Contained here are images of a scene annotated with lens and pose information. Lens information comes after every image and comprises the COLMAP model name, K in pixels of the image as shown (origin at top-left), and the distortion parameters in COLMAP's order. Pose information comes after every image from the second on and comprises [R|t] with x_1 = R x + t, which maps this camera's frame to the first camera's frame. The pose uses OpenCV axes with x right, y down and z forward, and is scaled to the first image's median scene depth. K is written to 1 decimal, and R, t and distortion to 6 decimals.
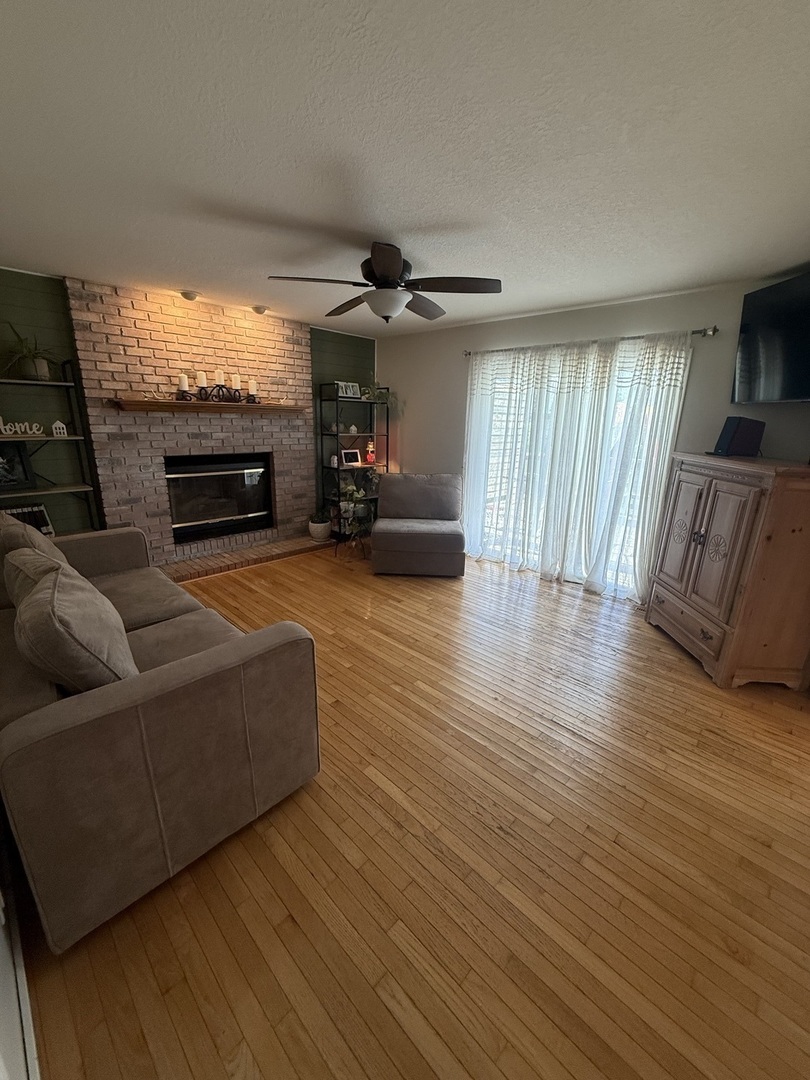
lens RADIAL K [[430.6, 0, 406.5], [0, 430.6, 537.5], [0, 0, 1]] dist [-0.000700, 0.000140]
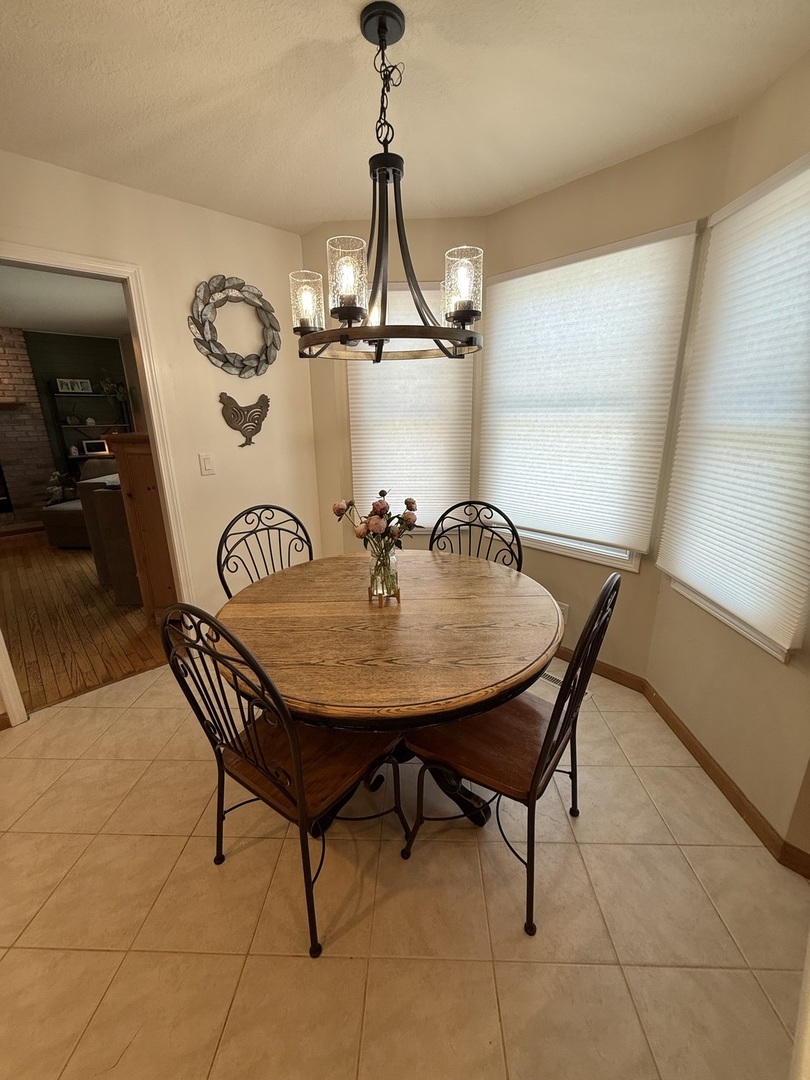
lens RADIAL K [[430.6, 0, 406.5], [0, 430.6, 537.5], [0, 0, 1]] dist [-0.000700, 0.000140]
pose [[0.998241, -0.023479, -0.054433, 0.882664], [0.024074, 0.999657, 0.010296, 0.065864], [0.054173, -0.011588, 0.998464, -0.077794]]
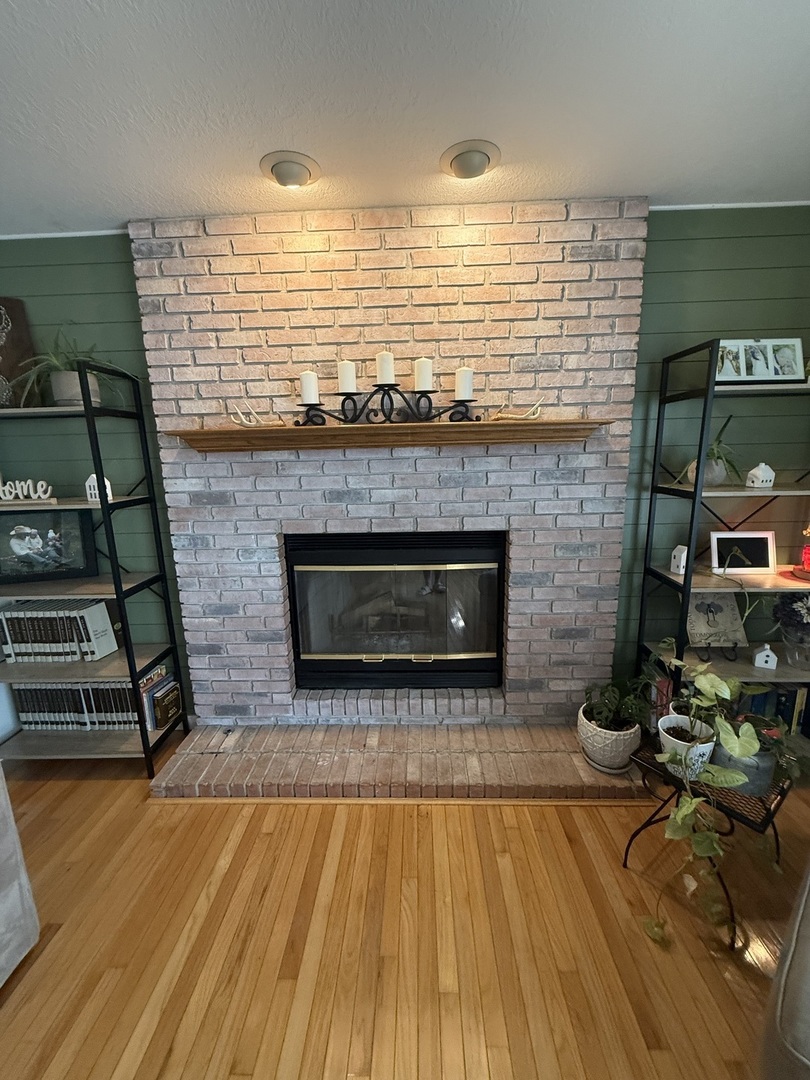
lens RADIAL K [[430.6, 0, 406.5], [0, 430.6, 537.5], [0, 0, 1]] dist [-0.000700, 0.000140]
pose [[0.674069, 0.108567, -0.730646, -0.069318], [-0.159182, 0.987249, -0.000159, -0.188043], [0.721313, 0.116413, 0.682756, 0.678322]]
